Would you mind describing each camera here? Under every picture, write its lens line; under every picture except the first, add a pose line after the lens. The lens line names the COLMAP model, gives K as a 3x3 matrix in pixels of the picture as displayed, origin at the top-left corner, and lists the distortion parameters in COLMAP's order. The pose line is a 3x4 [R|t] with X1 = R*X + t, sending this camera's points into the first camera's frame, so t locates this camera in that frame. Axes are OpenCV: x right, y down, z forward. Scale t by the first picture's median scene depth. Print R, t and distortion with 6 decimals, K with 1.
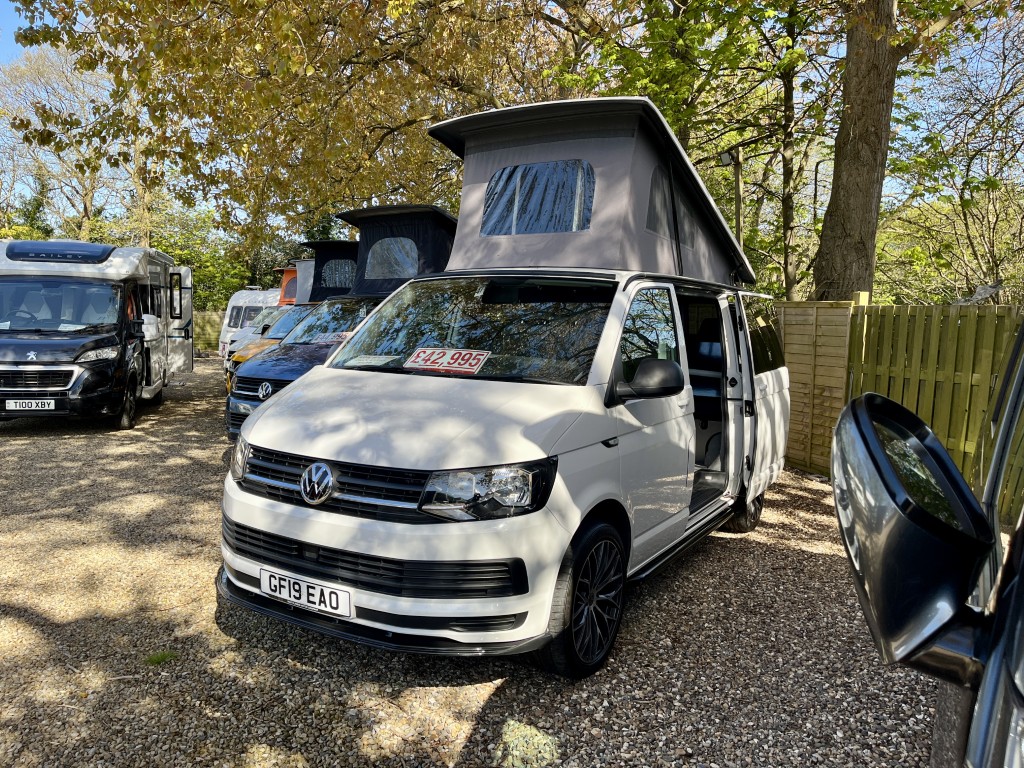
lens RADIAL K [[765.2, 0, 503.9], [0, 765.2, 387.8], [0, 0, 1]] dist [0.092352, -0.123135]
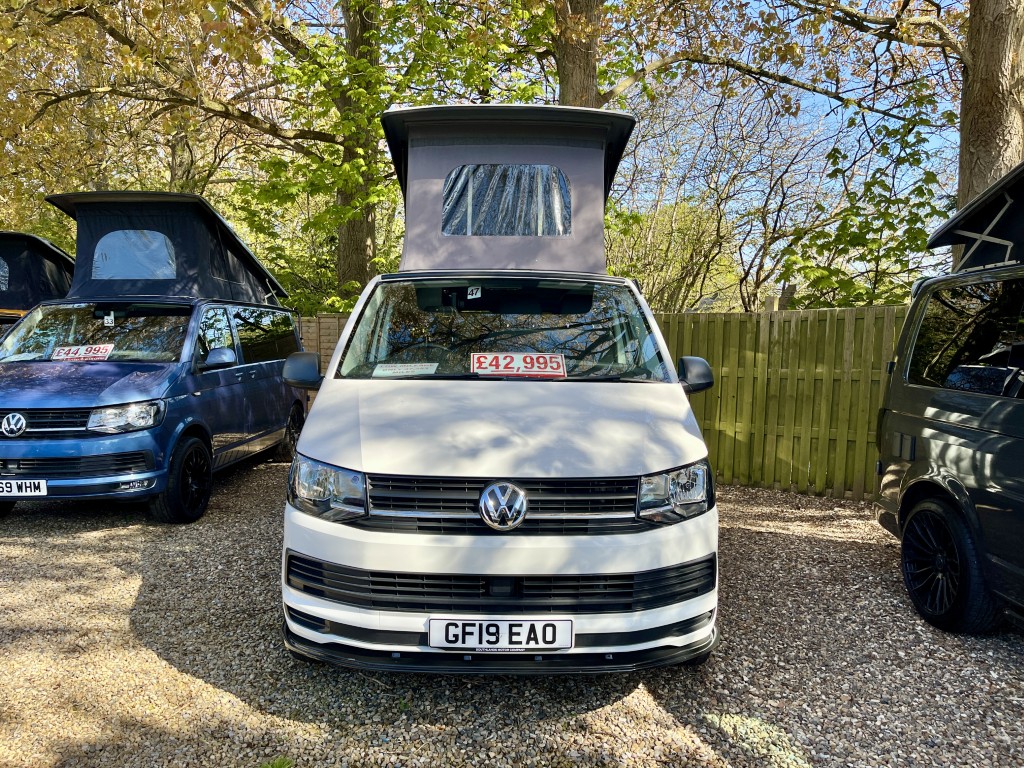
lens RADIAL K [[765.2, 0, 503.9], [0, 765.2, 387.8], [0, 0, 1]] dist [0.092352, -0.123135]
pose [[0.849969, -0.048223, 0.524621, -0.682546], [0.057568, 0.998340, -0.001502, -0.008753], [-0.523678, 0.031478, 0.851335, 0.249908]]
